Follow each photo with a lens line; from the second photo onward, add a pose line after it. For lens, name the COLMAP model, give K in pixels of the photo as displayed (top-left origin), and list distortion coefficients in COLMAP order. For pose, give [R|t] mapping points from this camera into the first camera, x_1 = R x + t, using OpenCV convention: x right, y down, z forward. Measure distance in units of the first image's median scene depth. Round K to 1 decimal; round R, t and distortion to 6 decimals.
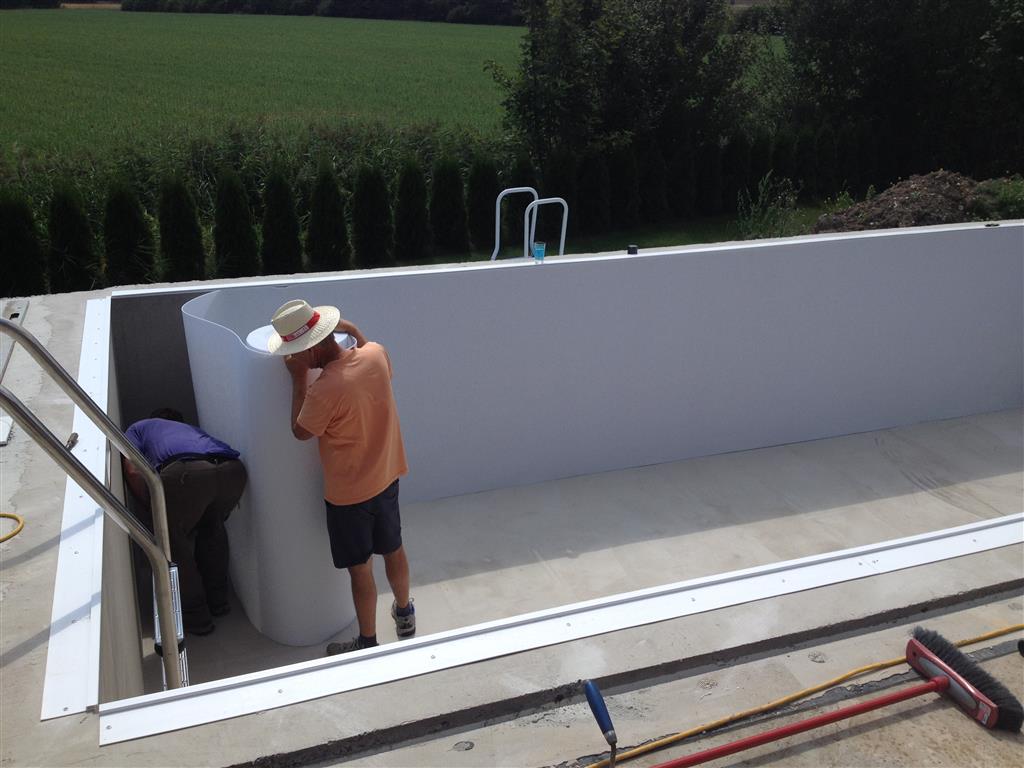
lens RADIAL K [[1051.5, 0, 512.5], [0, 1051.5, 387.3], [0, 0, 1]] dist [-0.013056, 0.000000]
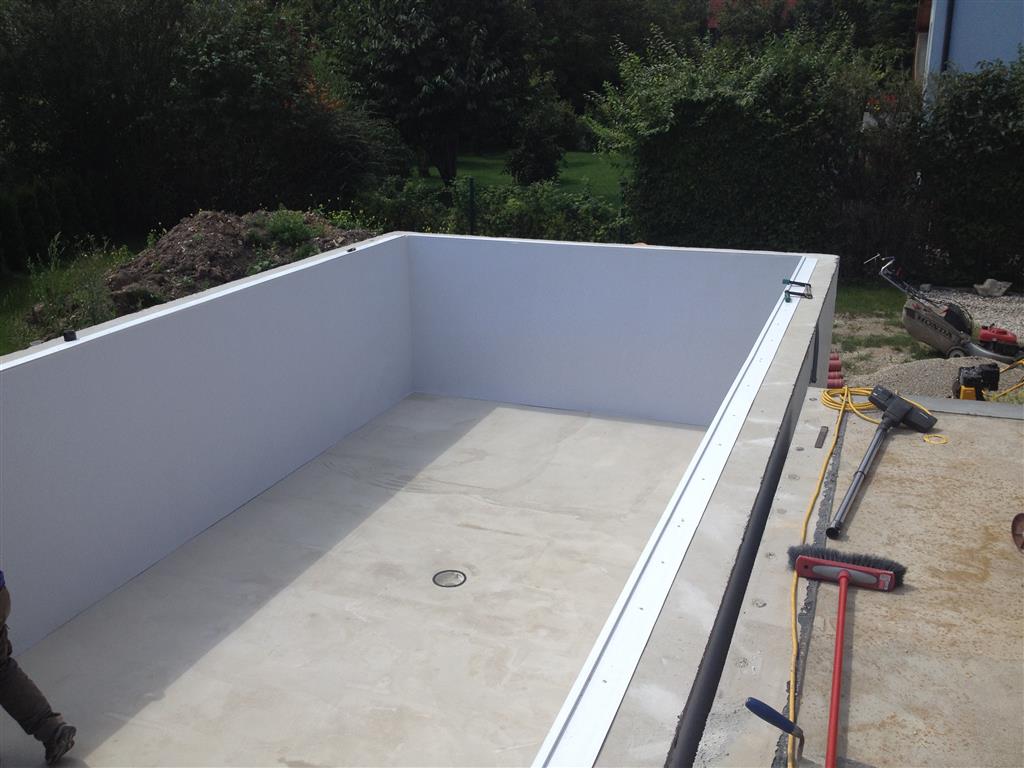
lens RADIAL K [[1051.5, 0, 512.2], [0, 1051.5, 379.6], [0, 0, 1]] dist [-0.013056, 0.000000]
pose [[0.617643, -0.235001, 0.750527, -0.301209], [0.273045, 0.959027, 0.075585, -0.061184], [-0.737539, 0.158244, 0.656503, 0.180645]]
